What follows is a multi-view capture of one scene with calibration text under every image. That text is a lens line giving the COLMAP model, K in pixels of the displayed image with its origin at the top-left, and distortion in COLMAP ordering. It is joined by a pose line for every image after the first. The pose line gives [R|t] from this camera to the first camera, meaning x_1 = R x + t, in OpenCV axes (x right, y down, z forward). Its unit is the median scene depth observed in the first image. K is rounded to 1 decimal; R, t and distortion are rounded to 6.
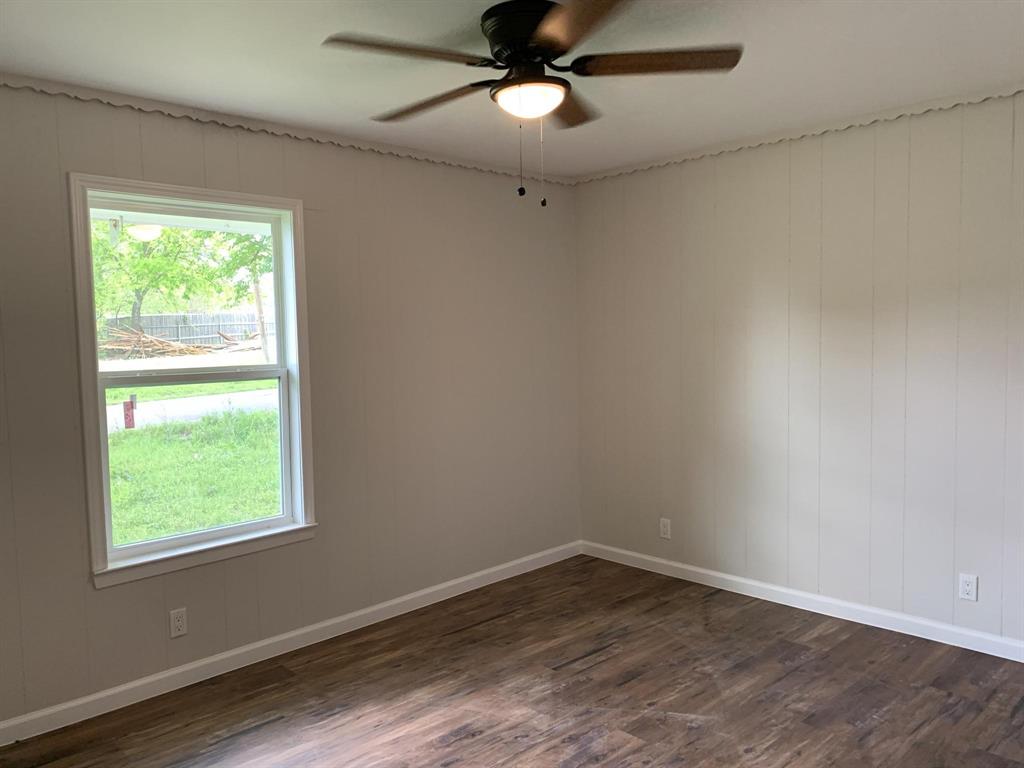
lens RADIAL K [[780.2, 0, 518.0], [0, 780.2, 383.2], [0, 0, 1]] dist [0.011018, -0.017351]
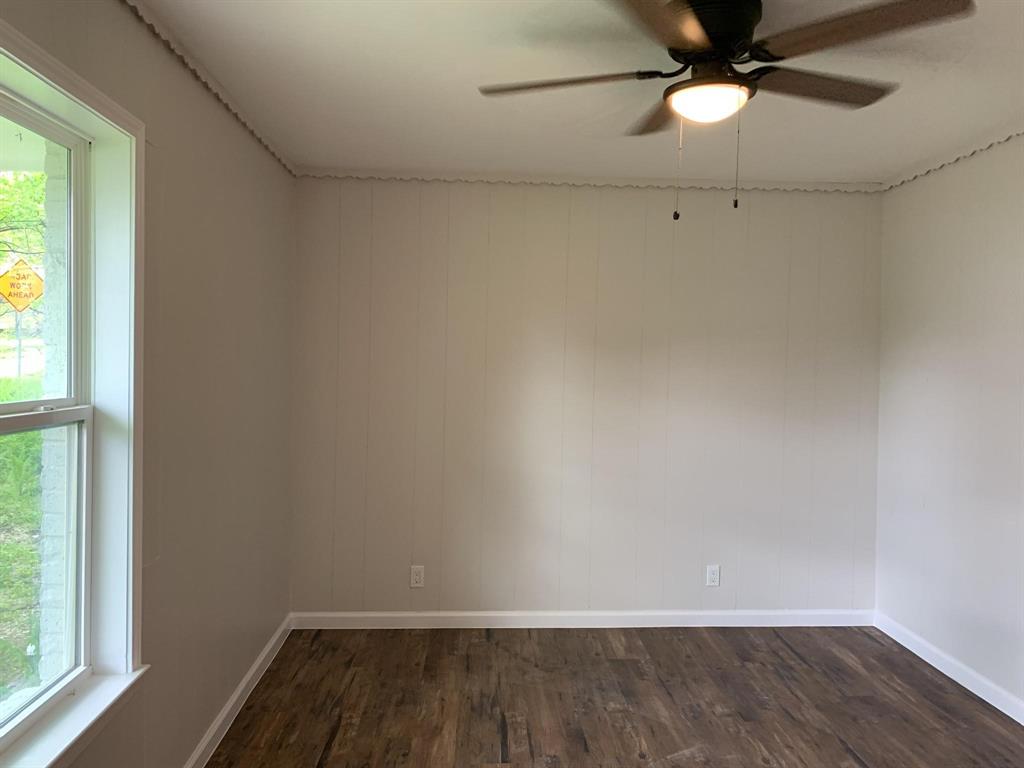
lens RADIAL K [[780.2, 0, 505.1], [0, 780.2, 377.4], [0, 0, 1]] dist [0.011018, -0.017351]
pose [[0.659028, 0.014194, 0.751985, -0.549366], [0.020460, 0.999114, -0.036789, -0.012718], [-0.751840, 0.039631, 0.658153, 0.407282]]
